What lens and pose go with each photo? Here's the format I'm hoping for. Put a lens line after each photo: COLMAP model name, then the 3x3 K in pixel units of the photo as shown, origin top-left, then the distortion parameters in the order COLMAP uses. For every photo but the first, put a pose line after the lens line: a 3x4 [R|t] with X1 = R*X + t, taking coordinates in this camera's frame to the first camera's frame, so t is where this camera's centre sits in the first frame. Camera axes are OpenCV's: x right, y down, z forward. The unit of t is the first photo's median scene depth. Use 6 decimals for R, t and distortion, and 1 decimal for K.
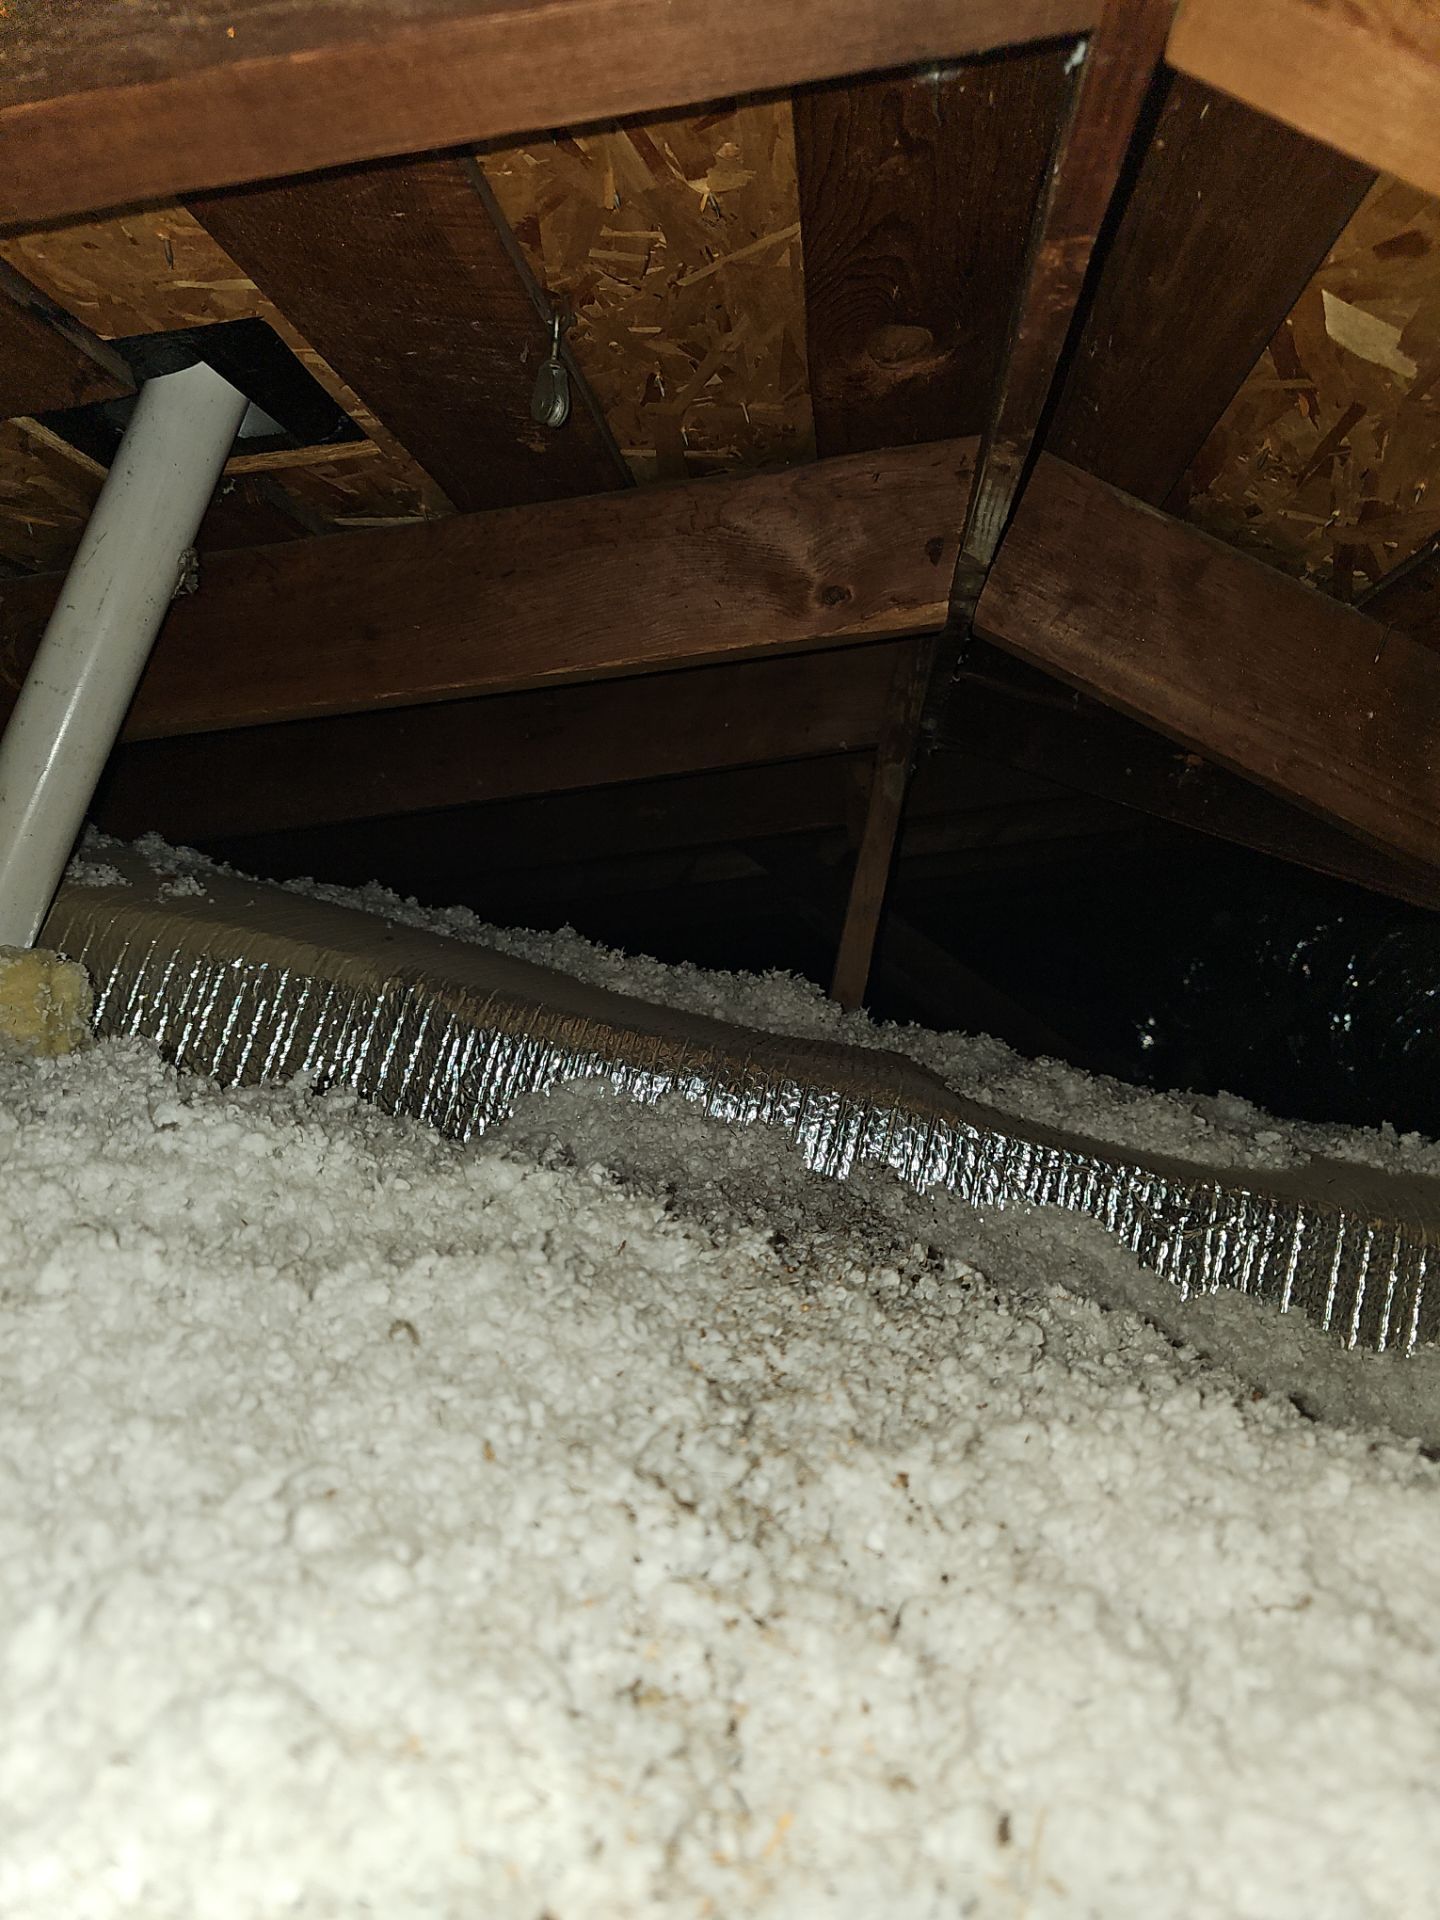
lens RADIAL K [[1259.8, 0, 720.0], [0, 1259.8, 960.0], [0, 0, 1]] dist [0.002708, -0.000370]
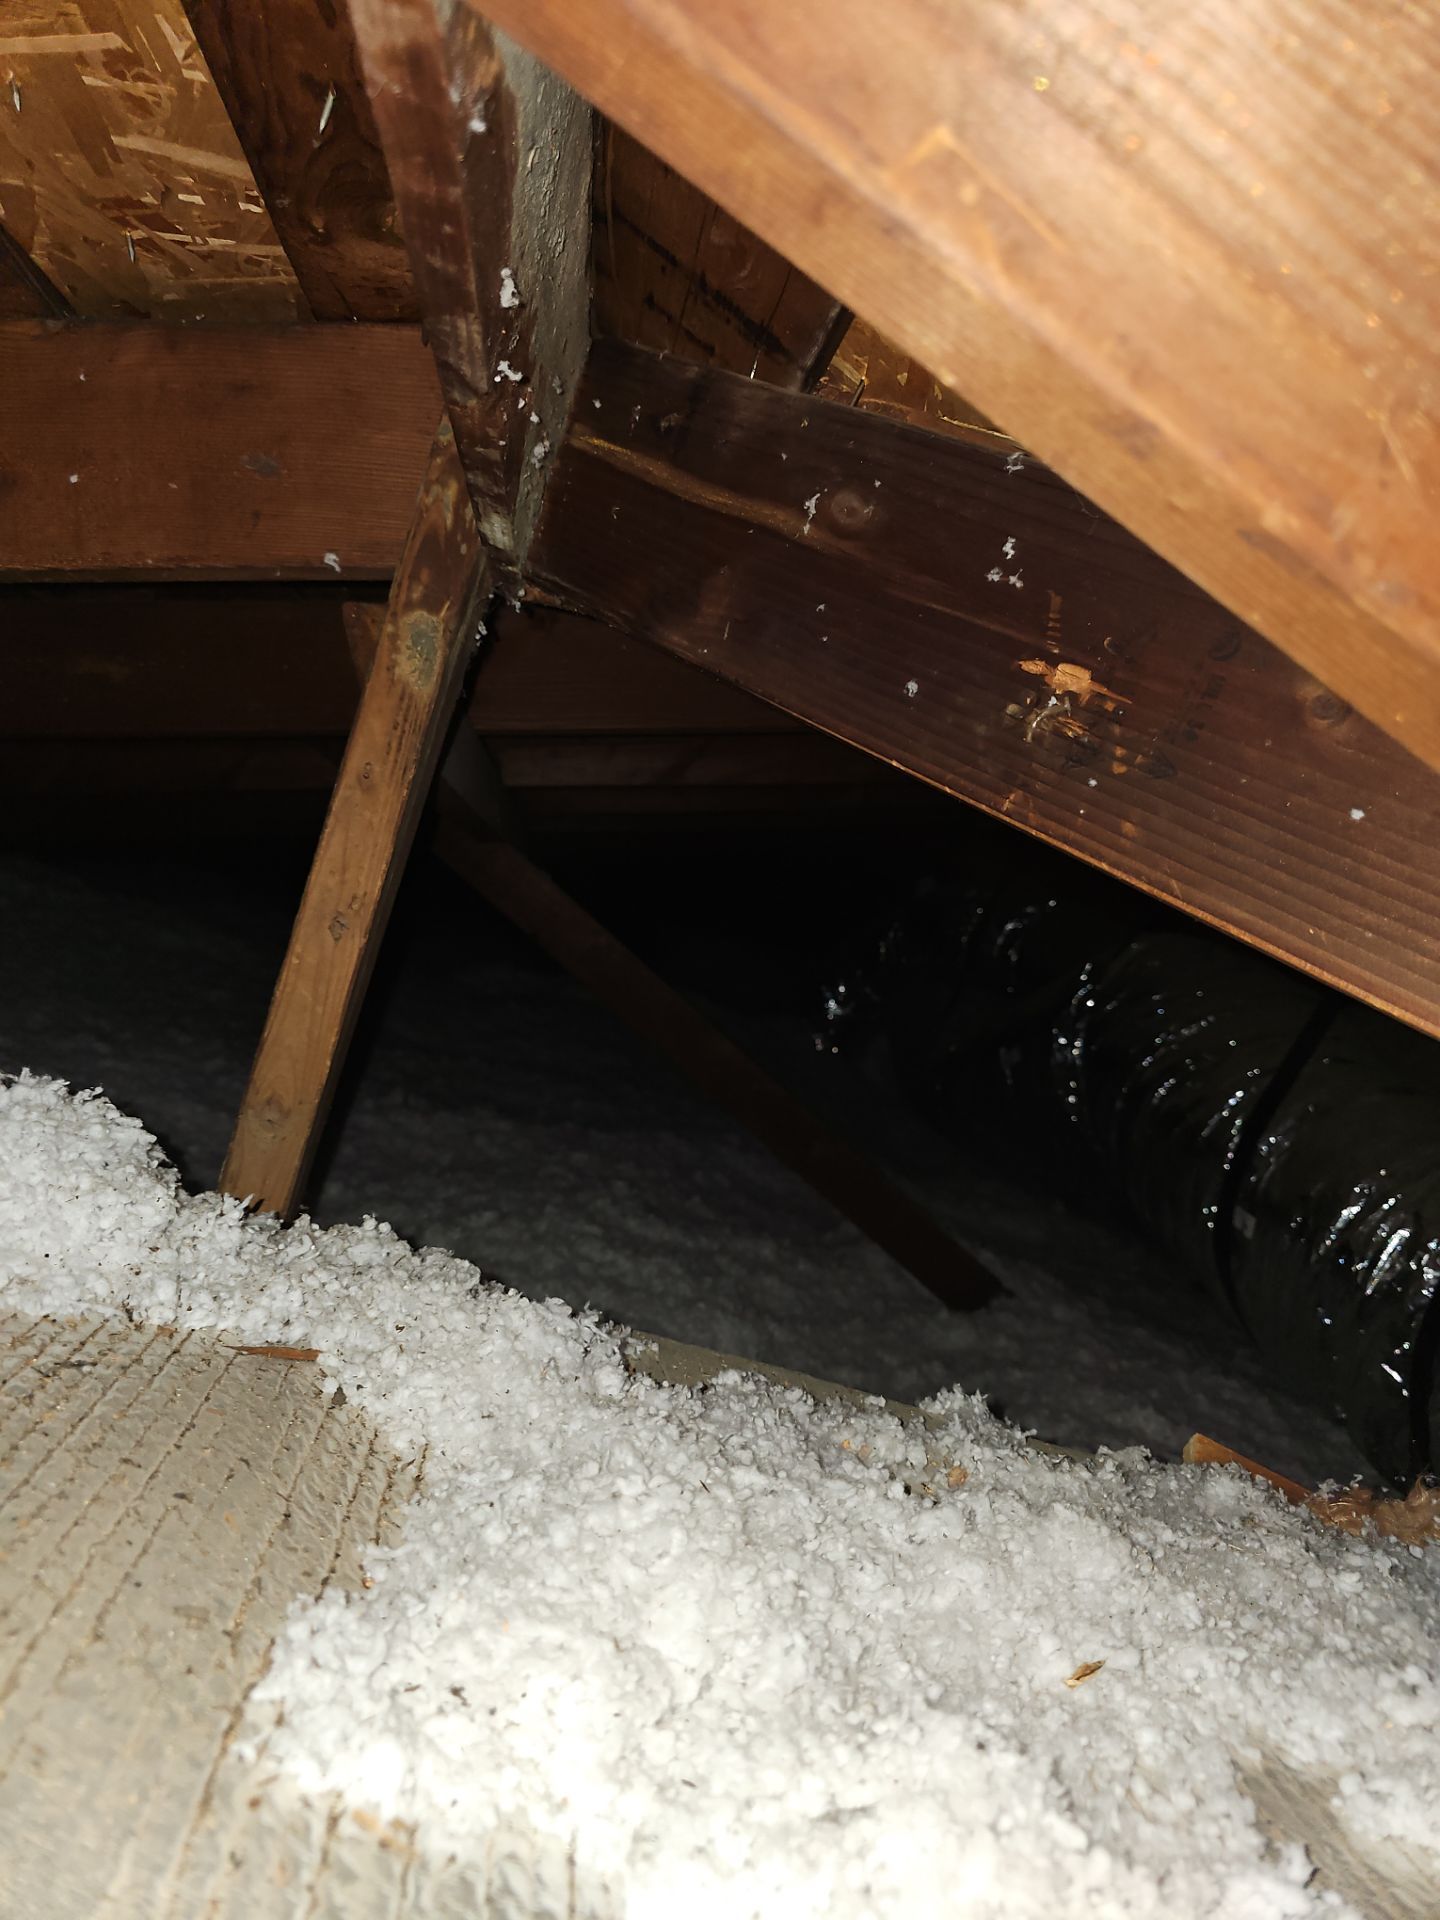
lens RADIAL K [[1259.8, 0, 720.0], [0, 1259.8, 960.0], [0, 0, 1]] dist [0.002708, -0.000370]
pose [[0.967884, 0.079288, 0.238564, 0.140595], [-0.096239, 0.993533, 0.060246, -0.065748], [-0.232245, -0.081270, 0.969256, 0.505077]]
